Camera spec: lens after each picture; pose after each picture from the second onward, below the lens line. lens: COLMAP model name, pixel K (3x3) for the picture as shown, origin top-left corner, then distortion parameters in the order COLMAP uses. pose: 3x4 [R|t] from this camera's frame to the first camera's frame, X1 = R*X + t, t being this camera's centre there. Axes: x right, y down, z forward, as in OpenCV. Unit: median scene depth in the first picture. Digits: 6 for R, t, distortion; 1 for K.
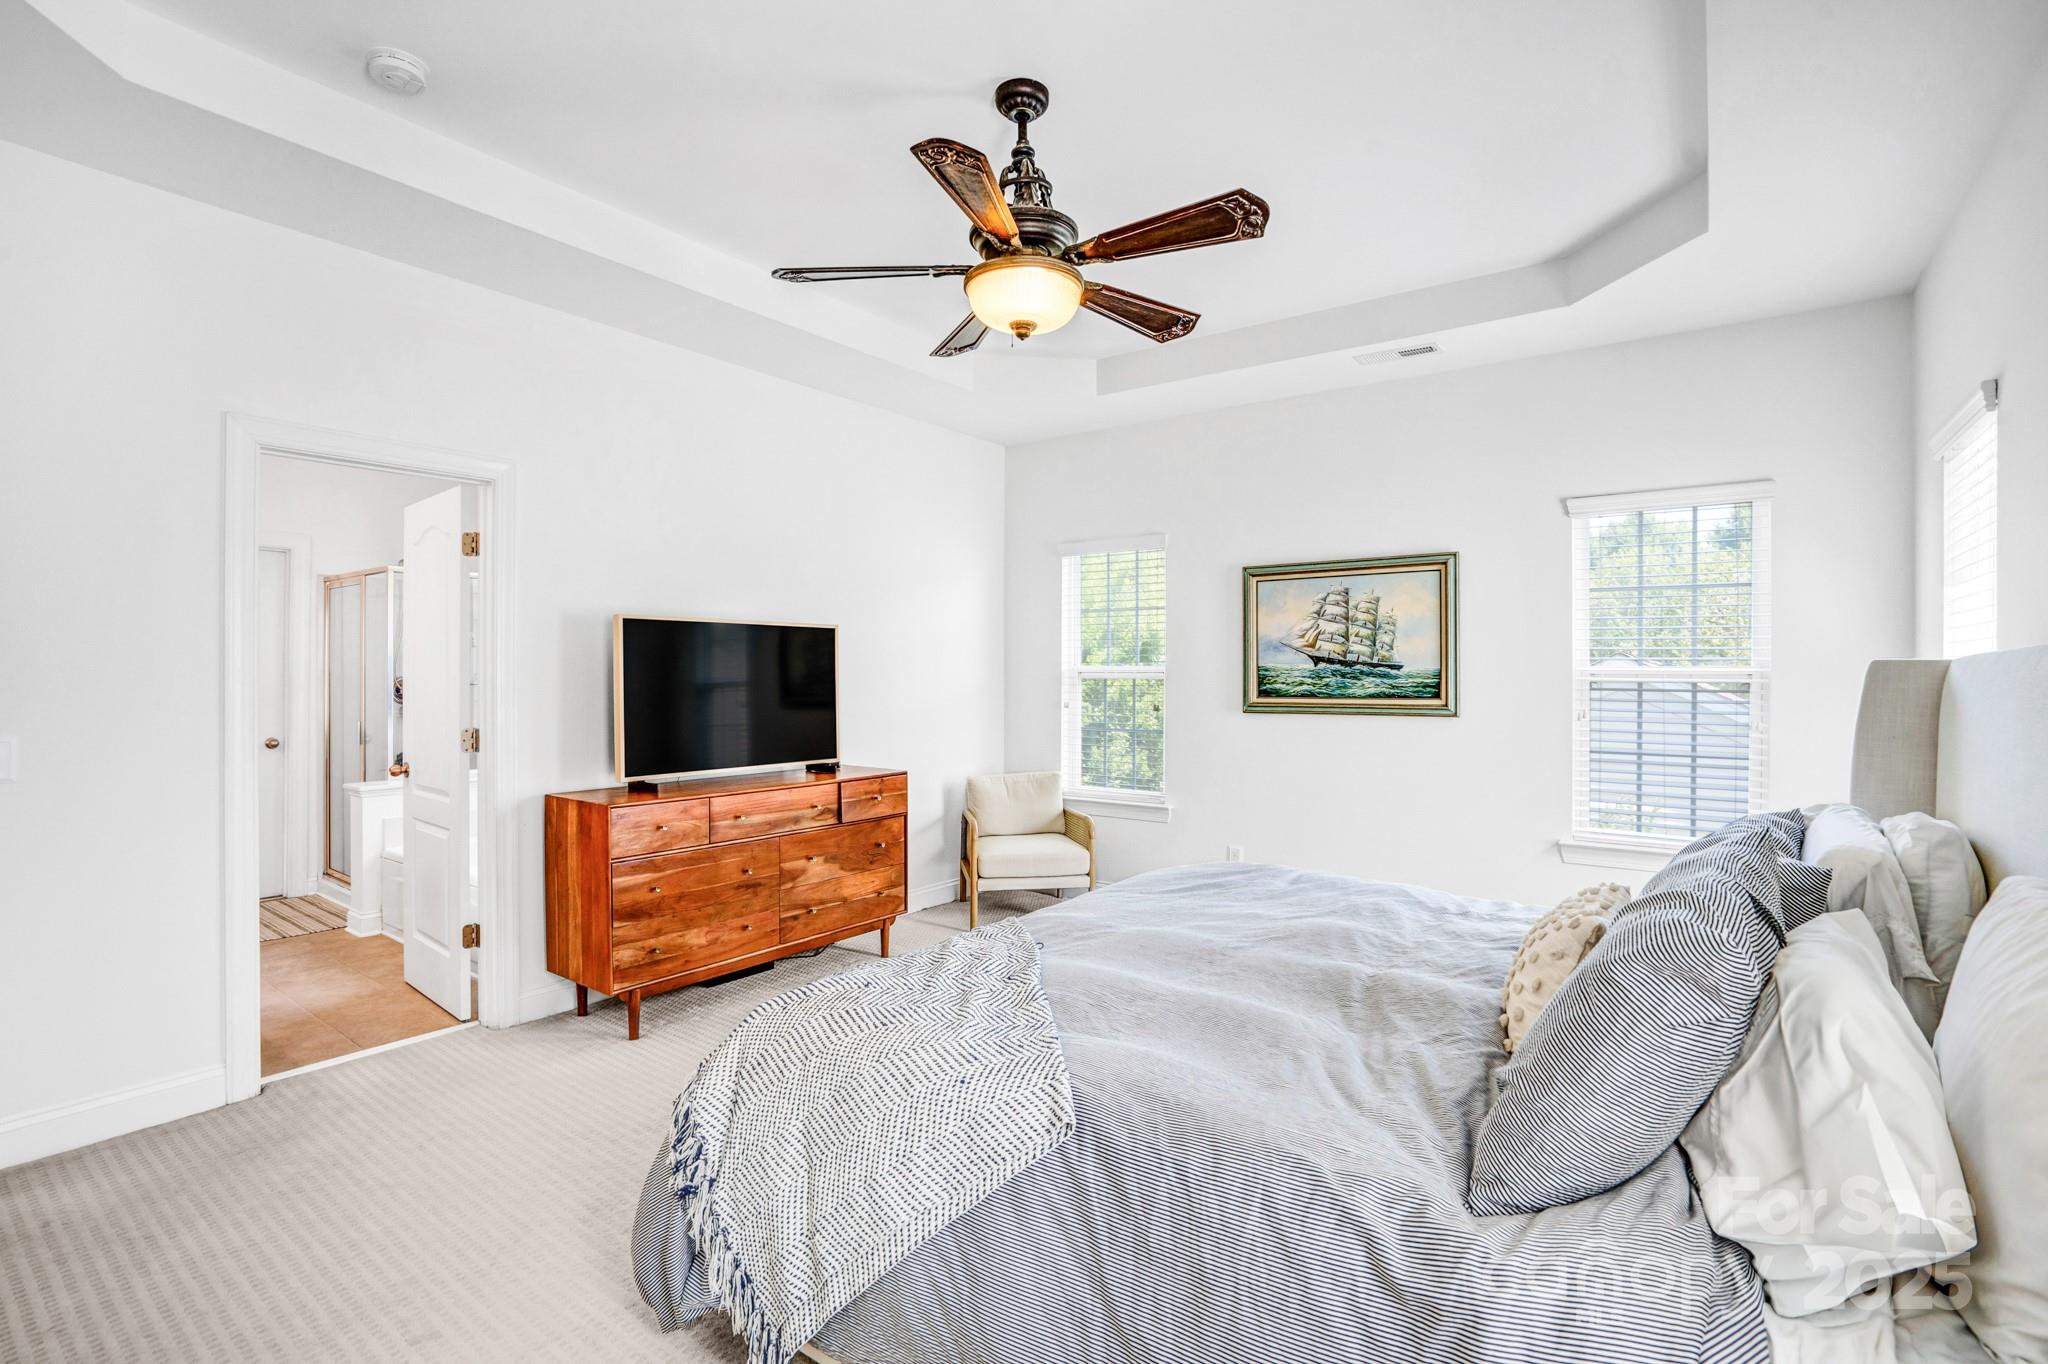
lens RADIAL K [[969.8, 0, 1029.2], [0, 969.8, 676.5], [0, 0, 1]] dist [-0.050739, 0.014721]
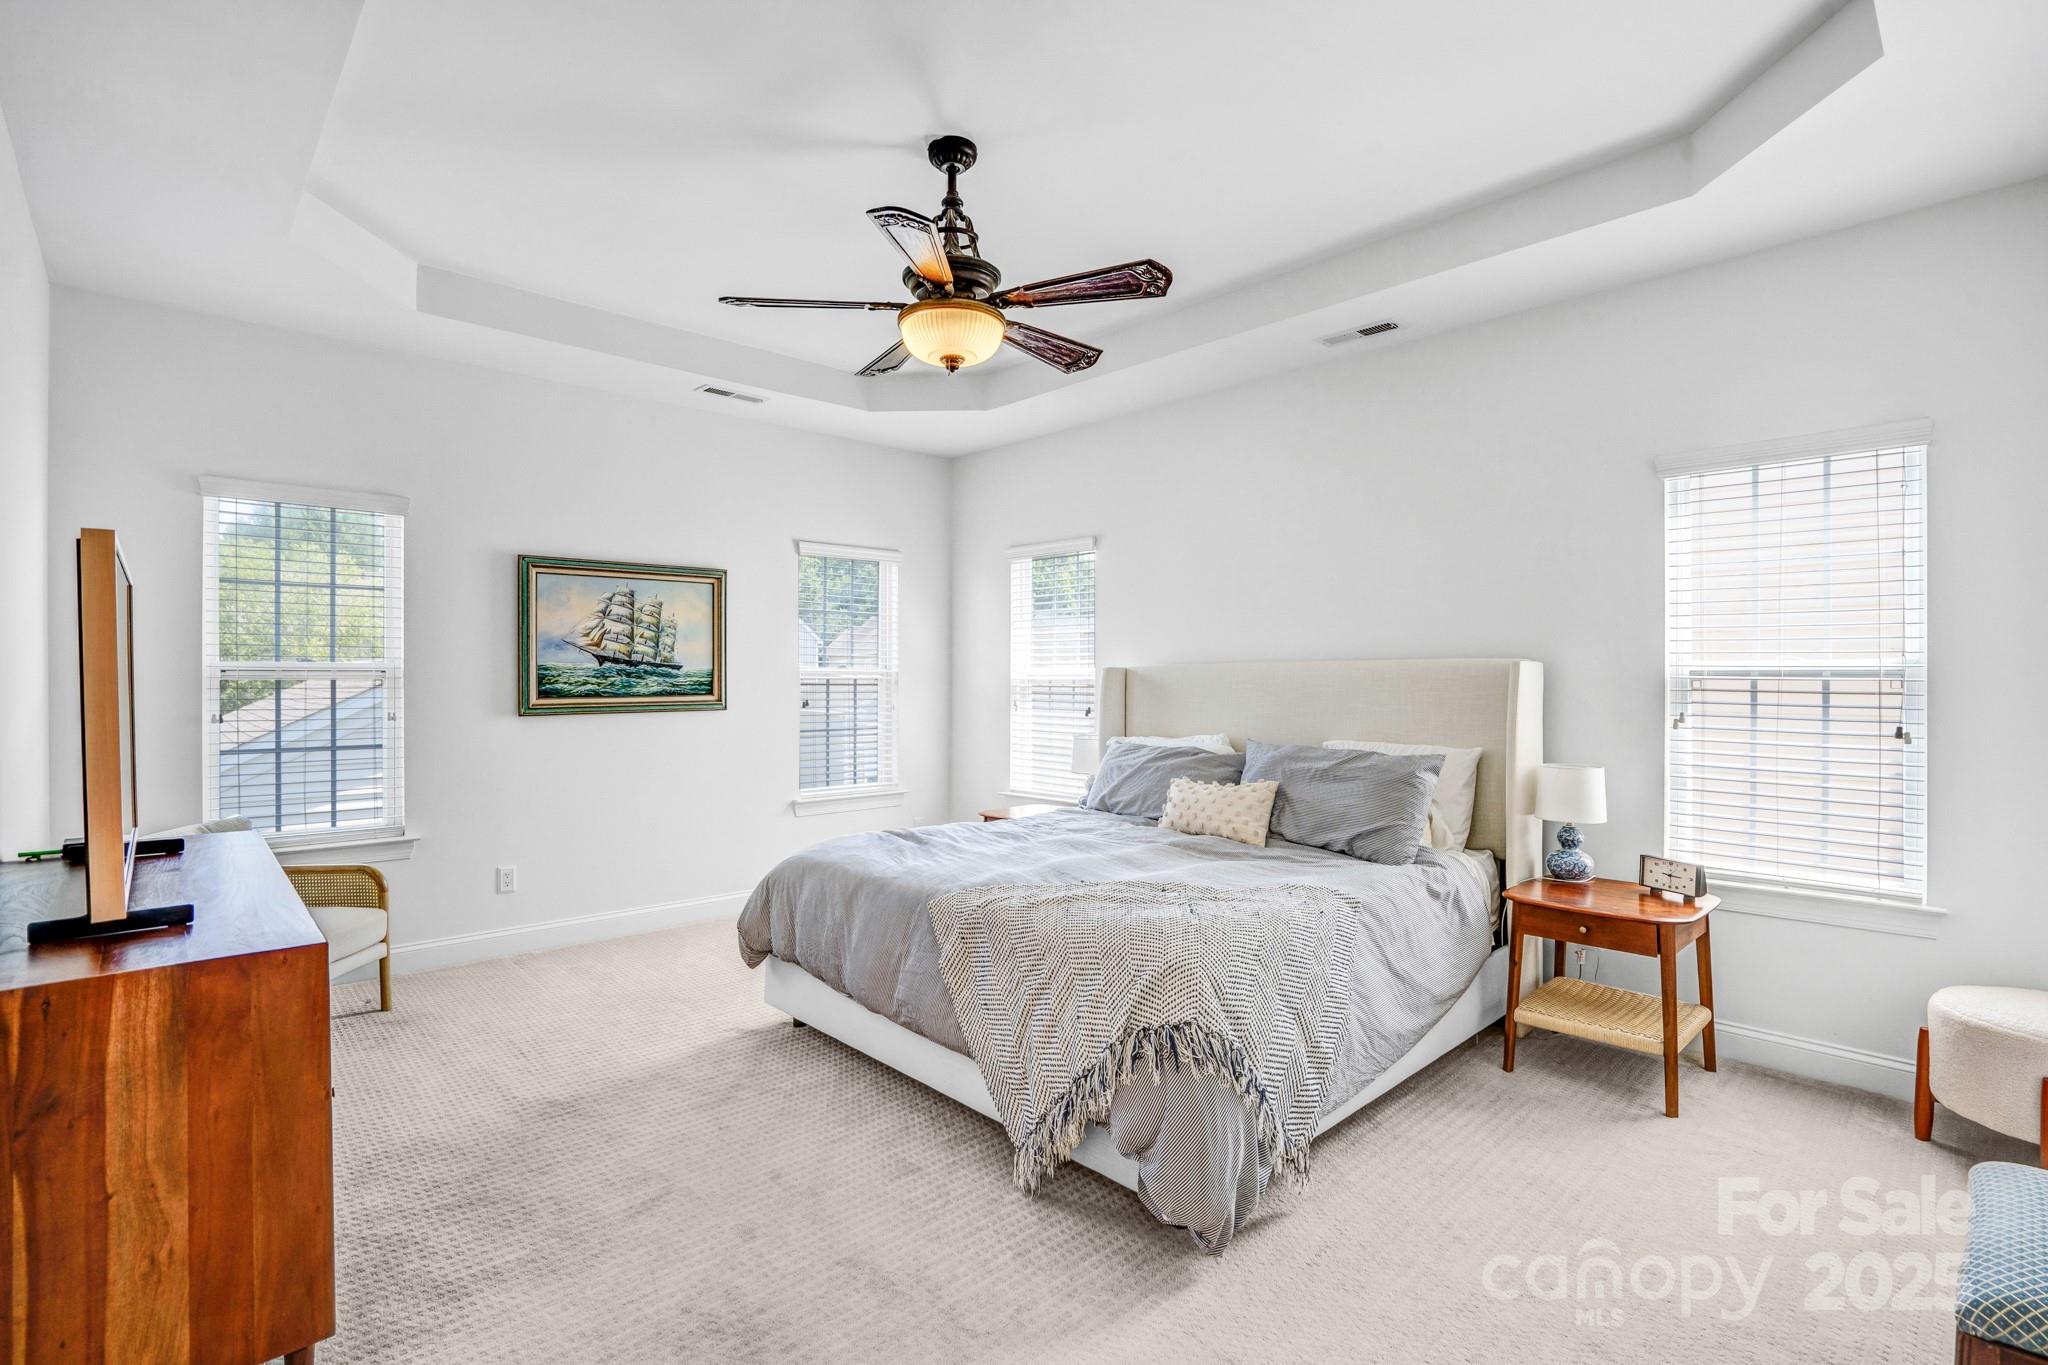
lens RADIAL K [[969.8, 0, 1018.9], [0, 969.8, 684.2], [0, 0, 1]] dist [-0.050739, 0.014721]
pose [[0.164392, -0.011599, 0.986327, -0.621639], [-0.001590, 0.999926, 0.012024, -0.004086], [-0.986394, -0.003545, 0.164361, 0.420475]]
